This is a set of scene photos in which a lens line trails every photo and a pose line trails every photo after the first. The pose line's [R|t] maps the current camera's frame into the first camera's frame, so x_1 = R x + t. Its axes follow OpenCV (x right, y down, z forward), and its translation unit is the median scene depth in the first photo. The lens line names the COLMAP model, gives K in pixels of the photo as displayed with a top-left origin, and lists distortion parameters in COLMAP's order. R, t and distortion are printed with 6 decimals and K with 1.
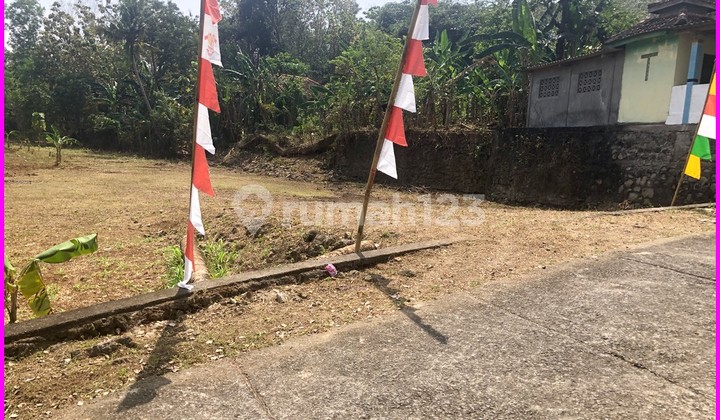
lens RADIAL K [[595.3, 0, 354.1], [0, 595.3, 208.8], [0, 0, 1]] dist [0.036625, -0.036697]
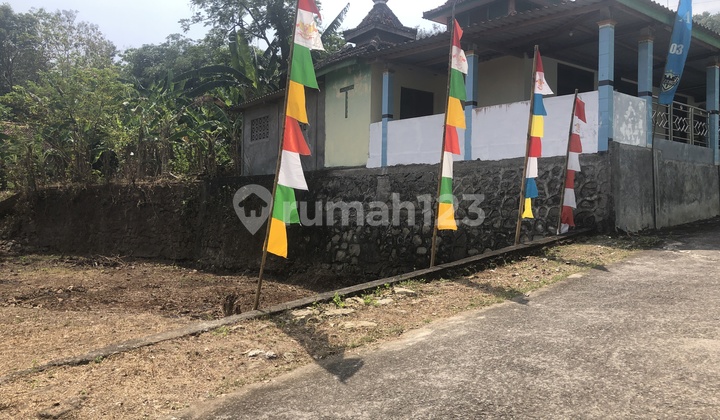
lens RADIAL K [[595.3, 0, 376.5], [0, 595.3, 195.6], [0, 0, 1]] dist [0.036625, -0.036697]
pose [[0.934987, -0.049936, 0.351149, 0.156359], [0.085493, 0.992578, -0.086485, -0.018463], [-0.344225, 0.110883, 0.932317, 0.144120]]
